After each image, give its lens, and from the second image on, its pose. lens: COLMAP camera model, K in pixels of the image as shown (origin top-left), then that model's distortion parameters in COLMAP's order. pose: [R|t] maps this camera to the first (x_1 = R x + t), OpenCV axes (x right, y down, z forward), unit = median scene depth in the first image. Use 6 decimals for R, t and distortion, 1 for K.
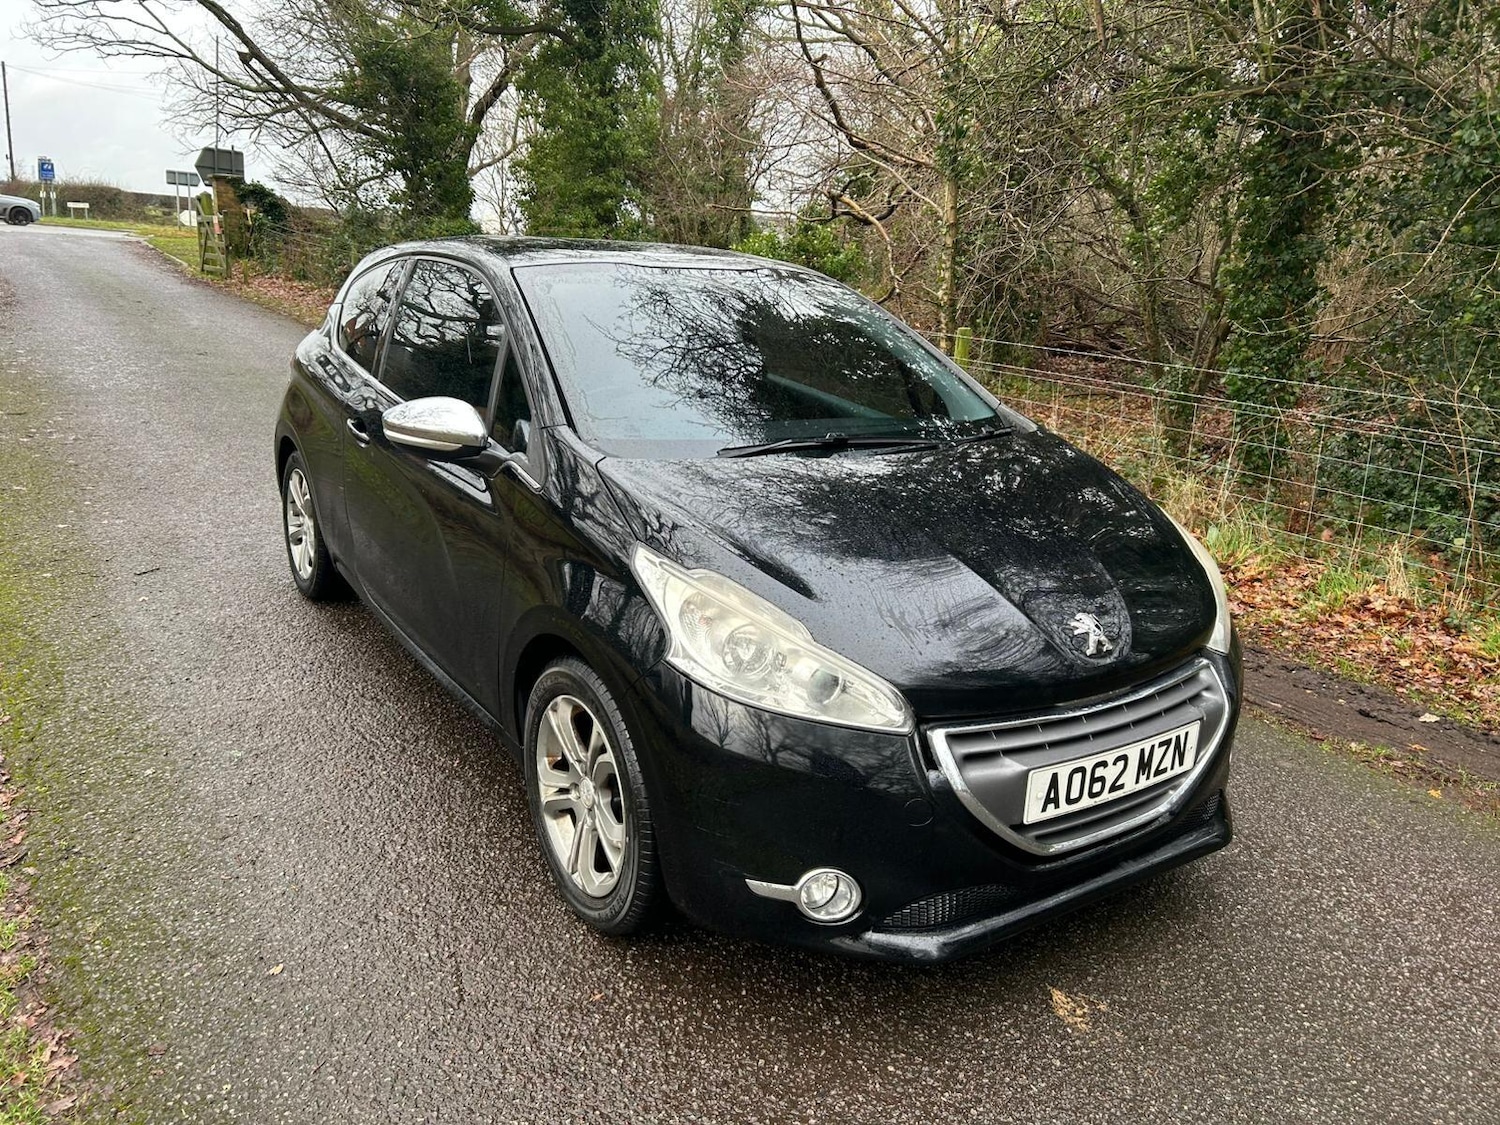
lens RADIAL K [[1120.6, 0, 750.0], [0, 1120.6, 562.5], [0, 0, 1]] dist [0.053717, -0.058739]
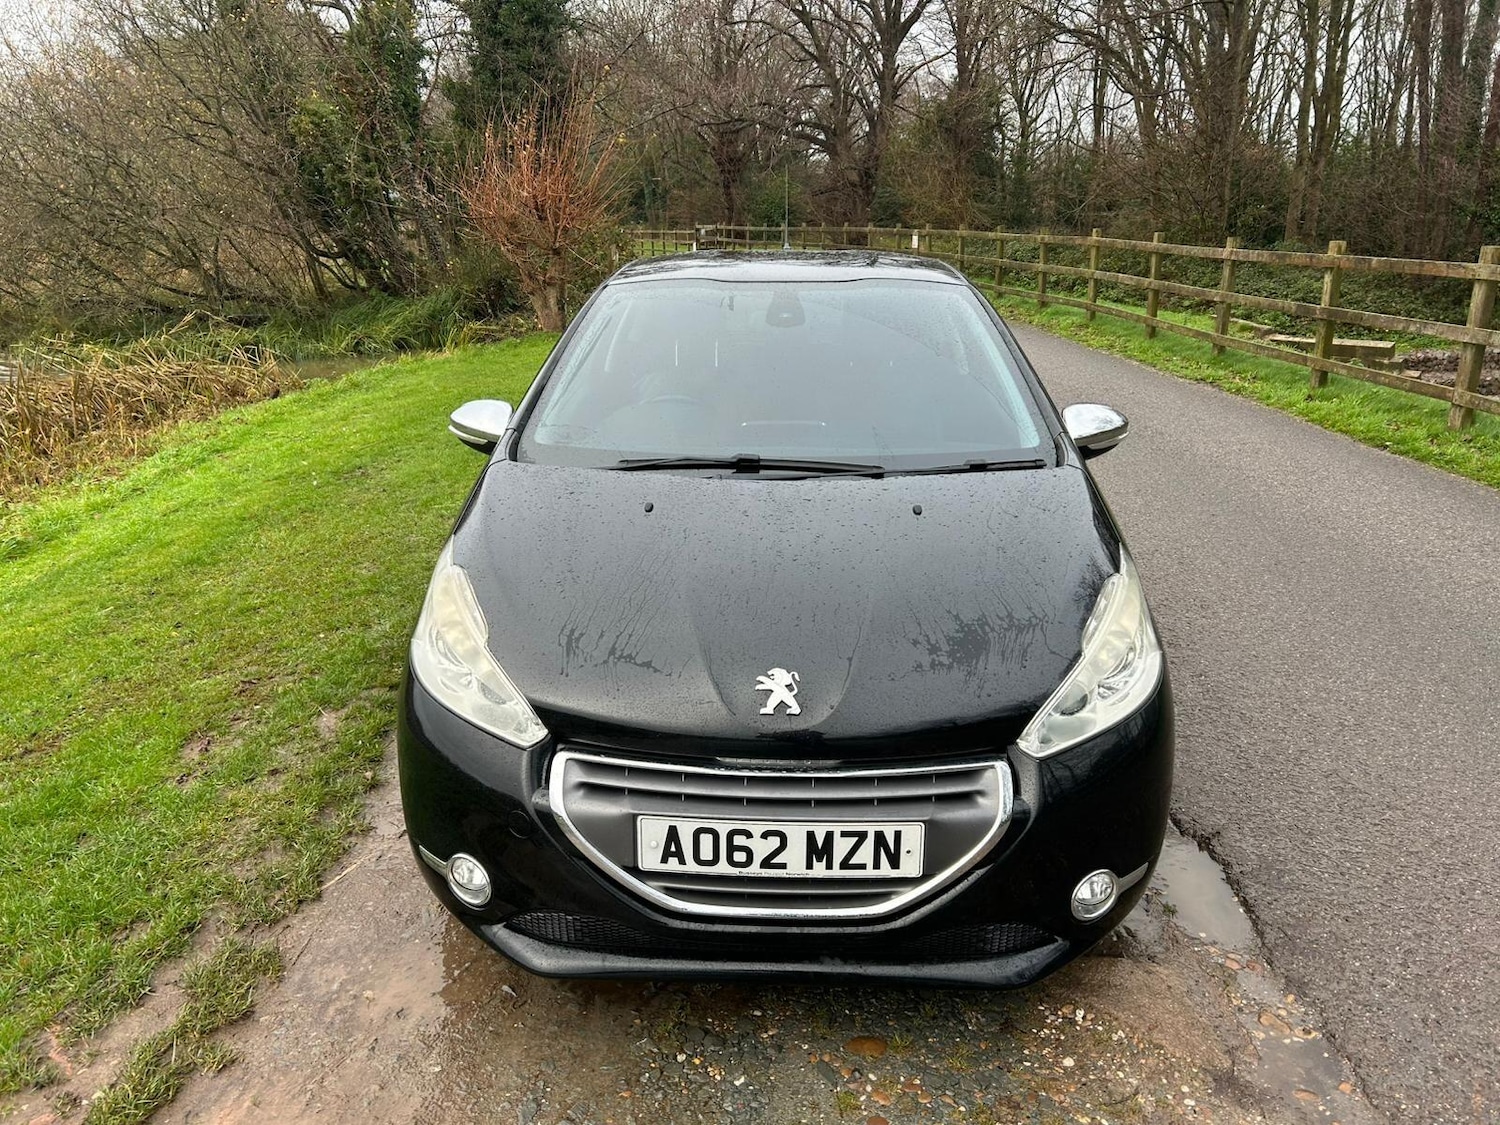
lens RADIAL K [[1133.9, 0, 721.3], [0, 1133.9, 547.3], [0, 0, 1]] dist [0.050158, -0.063934]
pose [[0.808935, 0.121245, -0.575259, 0.797080], [-0.122742, 0.991770, 0.036430, -0.083750], [0.574942, 0.041139, 0.817159, 0.217948]]
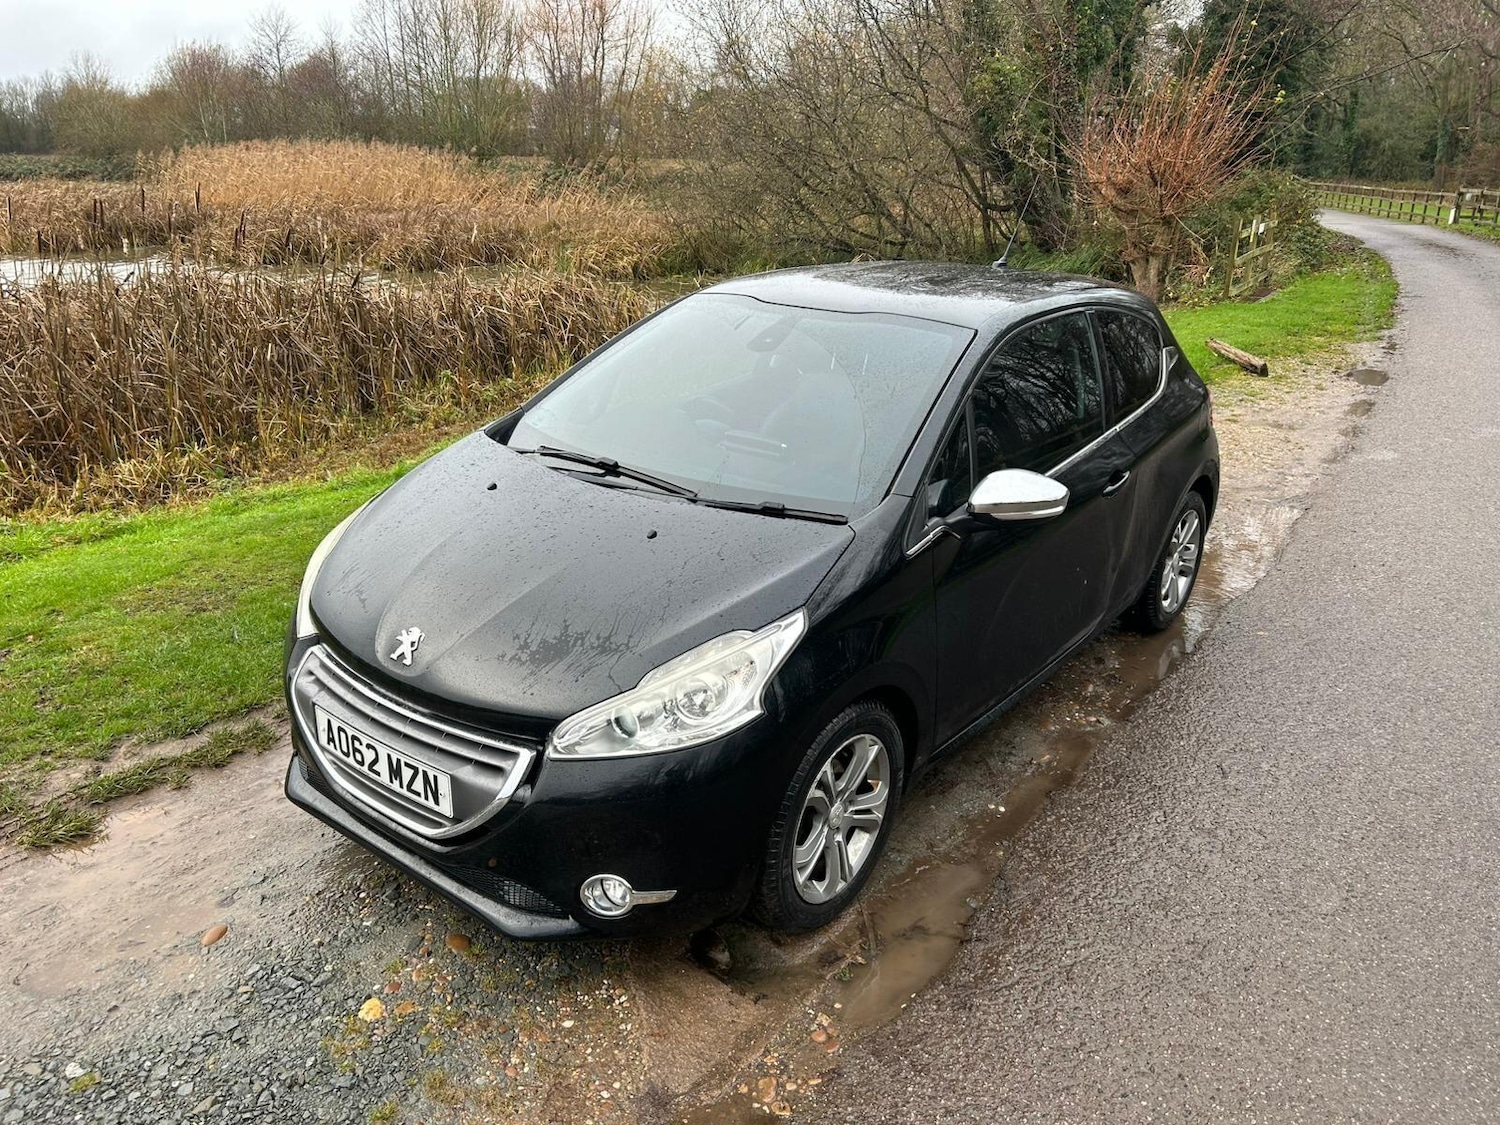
lens RADIAL K [[1122.1, 0, 746.7], [0, 1122.1, 559.2], [0, 0, 1]] dist [0.054226, -0.059388]
pose [[0.314816, 0.292745, -0.902879, 1.476619], [-0.268196, 0.939919, 0.211240, -0.371903], [0.910473, 0.175647, 0.374414, 0.881977]]
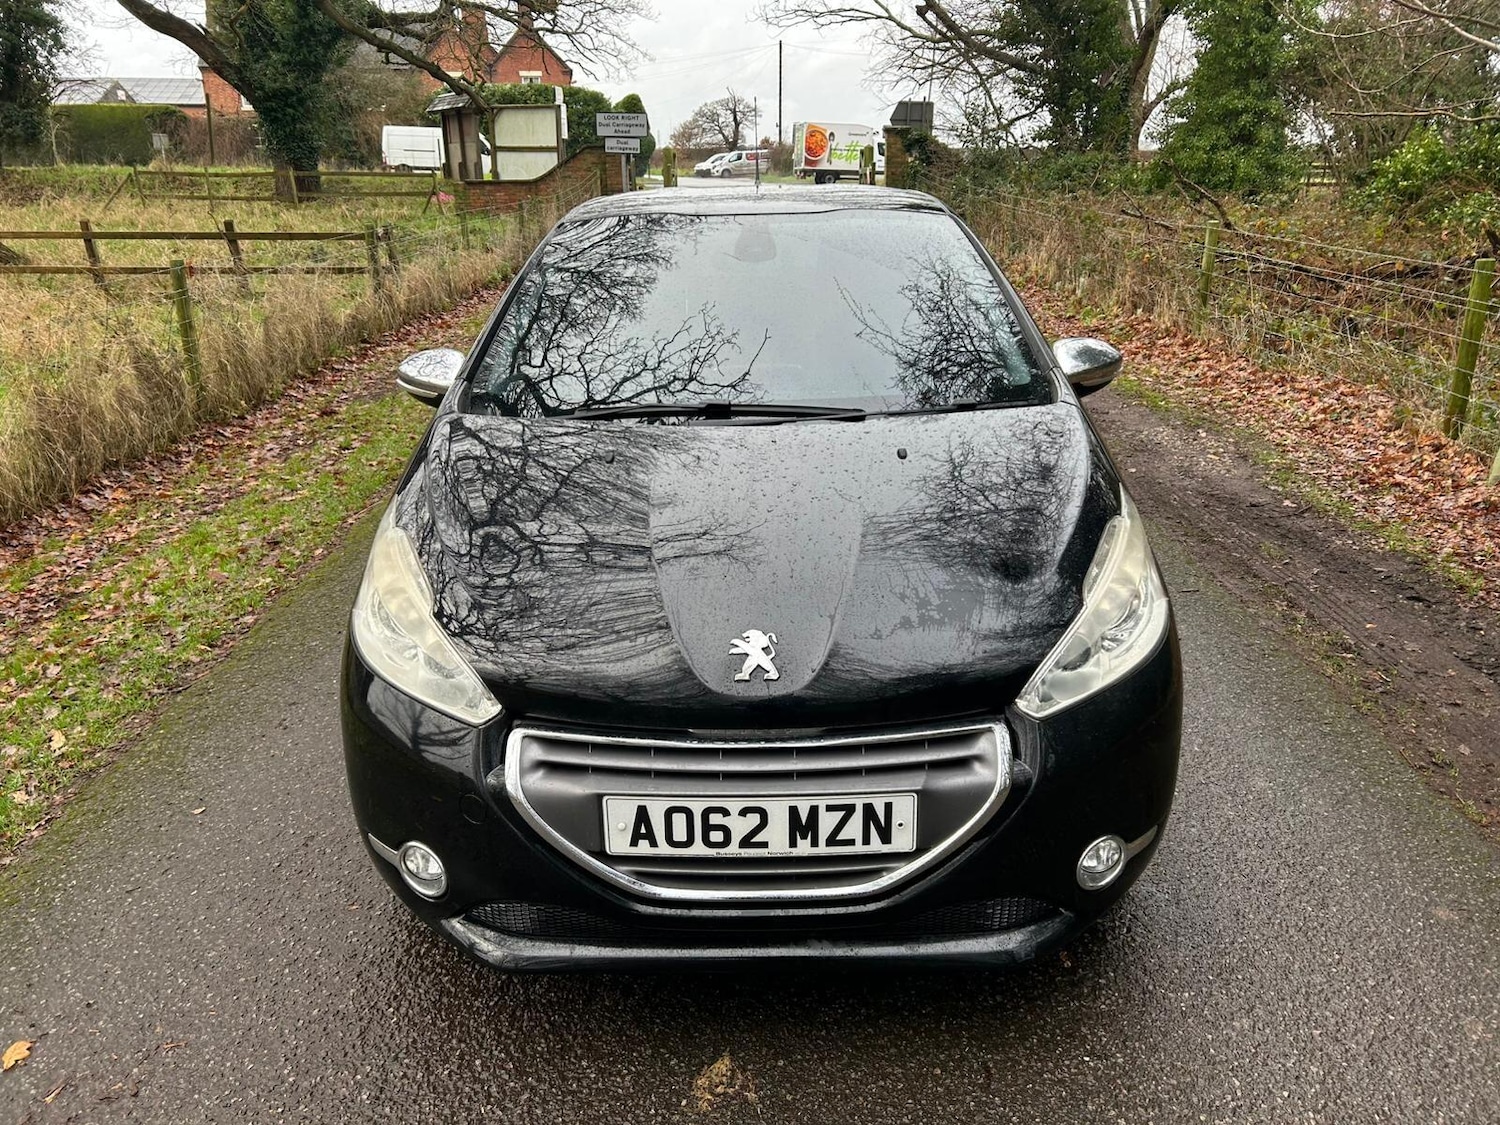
lens RADIAL K [[1121.8, 0, 737.5], [0, 1121.8, 558.4], [0, 0, 1]] dist [0.055717, -0.061573]
pose [[0.827600, 0.122787, -0.547724, 0.752215], [-0.096038, 0.992367, 0.077354, -0.073128], [0.553042, -0.011415, 0.833075, 0.308647]]
